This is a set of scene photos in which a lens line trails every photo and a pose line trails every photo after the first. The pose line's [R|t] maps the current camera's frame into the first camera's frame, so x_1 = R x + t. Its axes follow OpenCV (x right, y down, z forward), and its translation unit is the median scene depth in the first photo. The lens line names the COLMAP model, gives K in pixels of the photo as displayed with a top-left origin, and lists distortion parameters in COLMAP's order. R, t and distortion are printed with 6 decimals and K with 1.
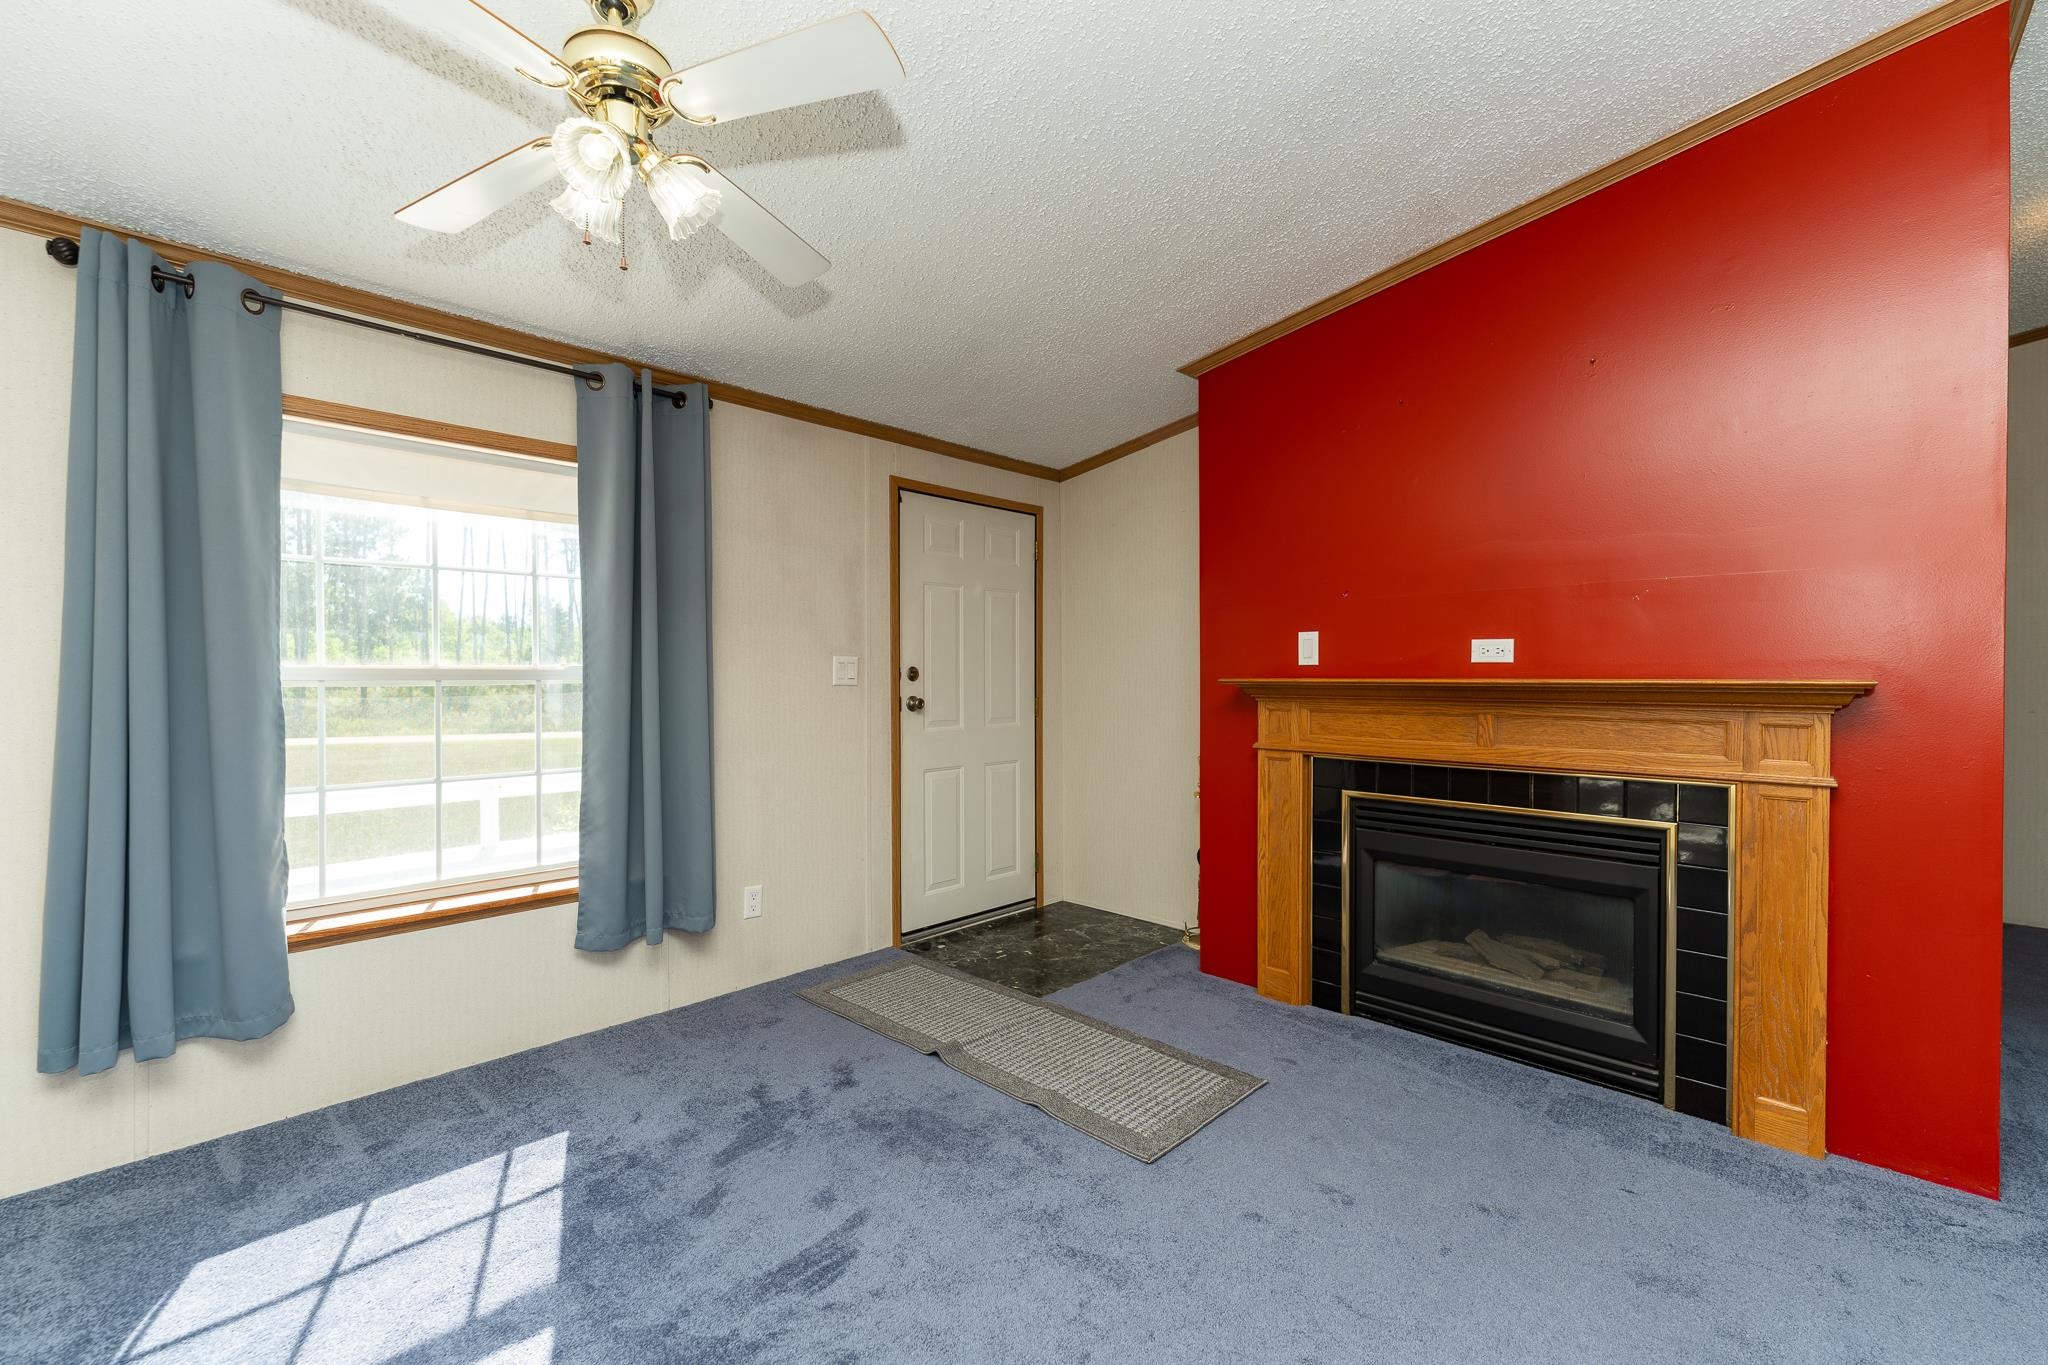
lens RADIAL K [[840.9, 0, 1024.0], [0, 840.9, 682.5], [0, 0, 1]] dist [-0.000236, -0.000217]
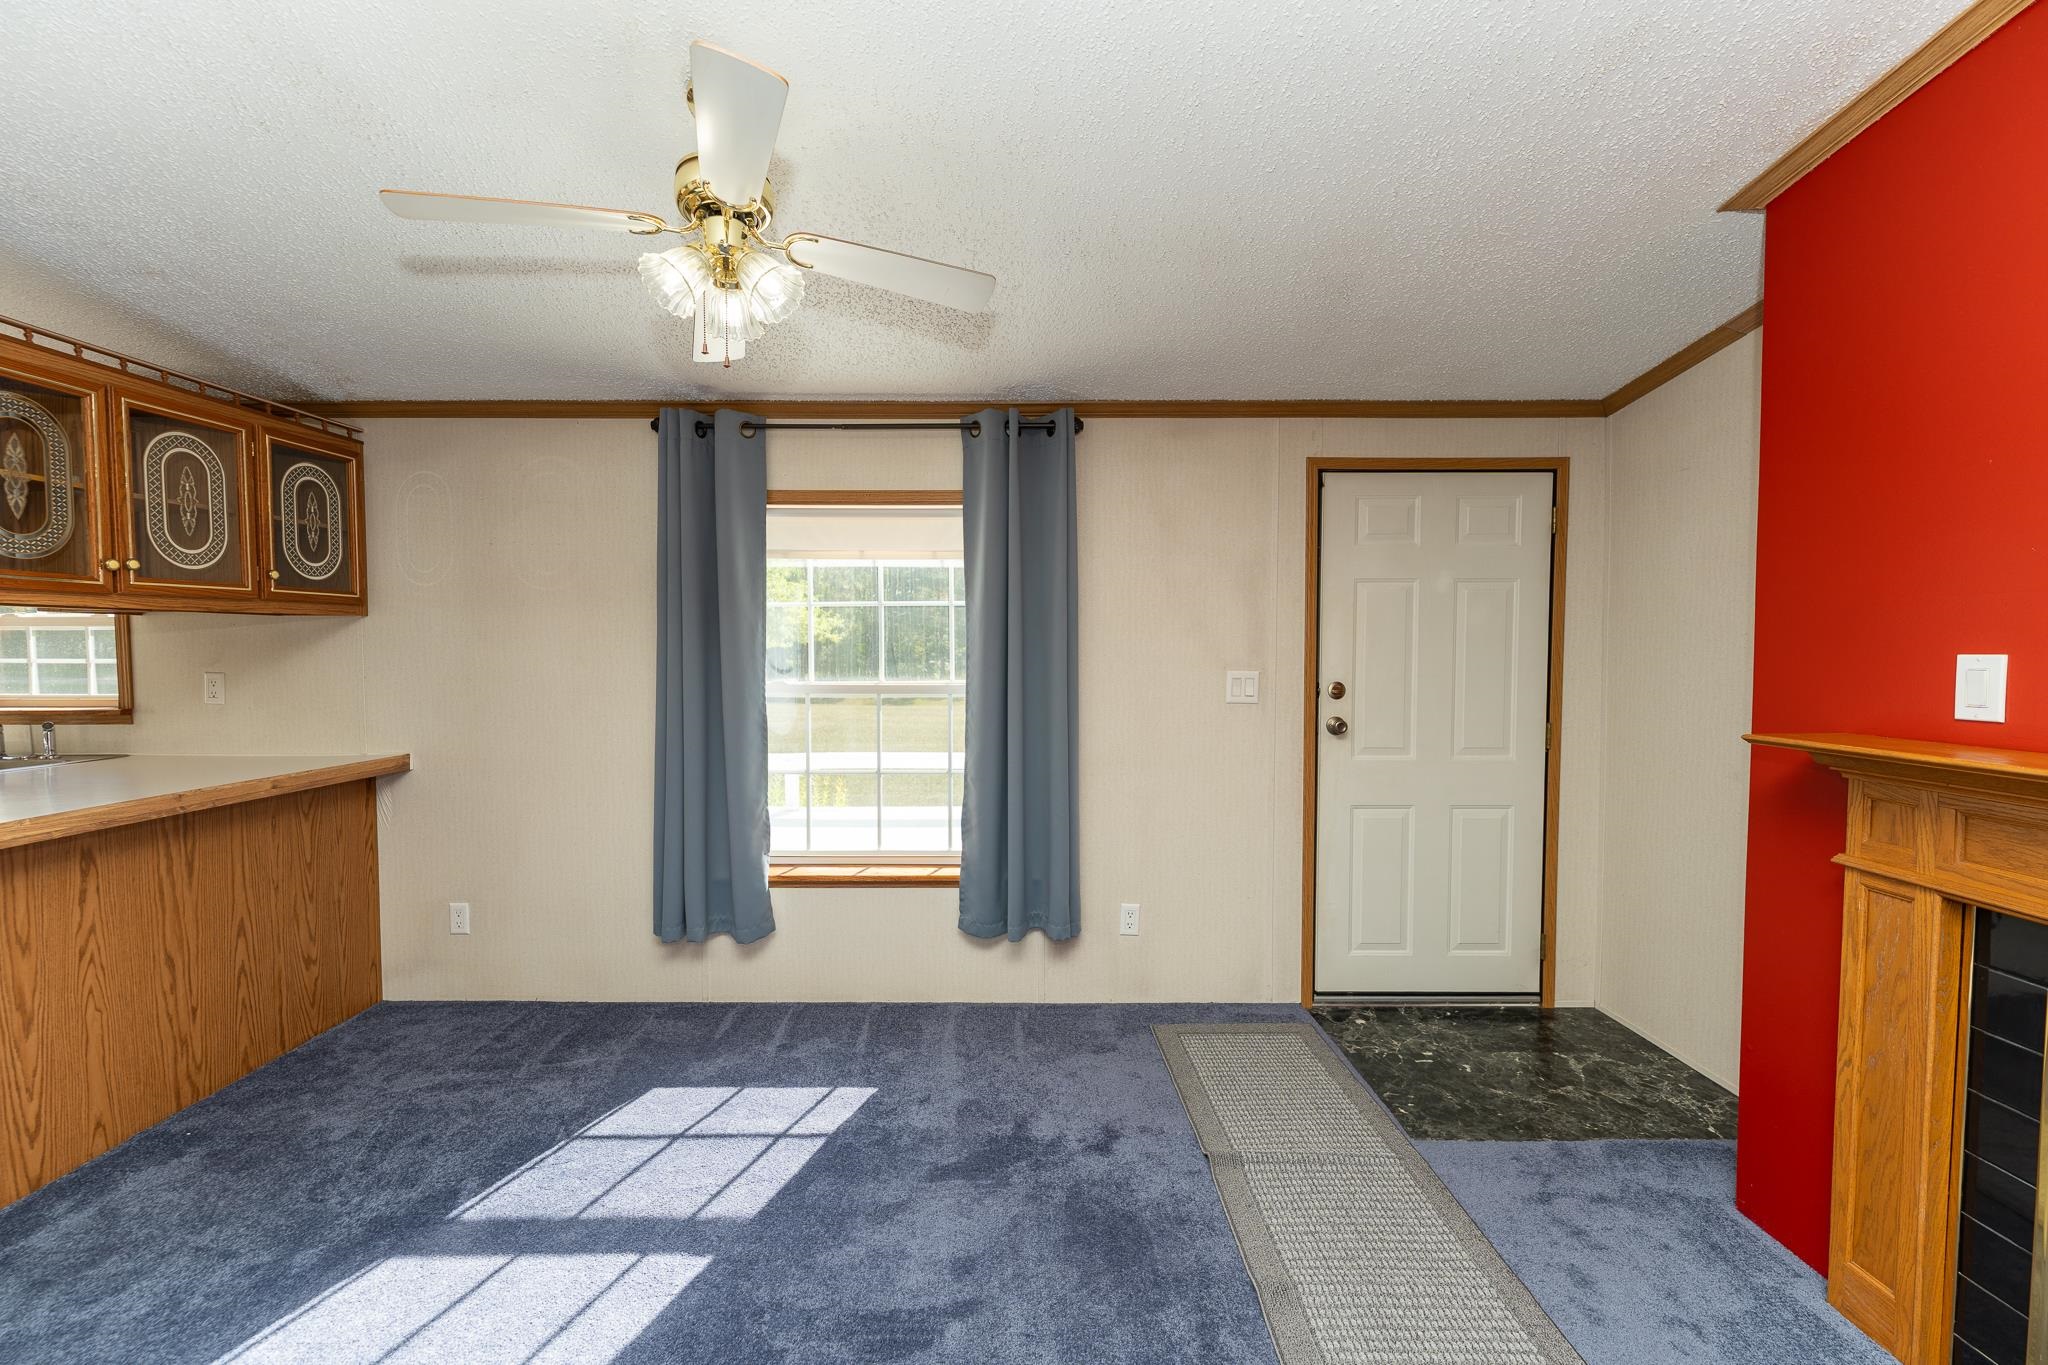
lens RADIAL K [[817.7, 0, 1024.0], [0, 817.7, 682.5], [0, 0, 1]] dist [-0.000267, -0.000549]
pose [[0.697925, 0.032317, -0.715441, 0.285042], [-0.007223, 0.999248, 0.038090, -0.057639], [0.716134, -0.021416, 0.697634, 0.252055]]
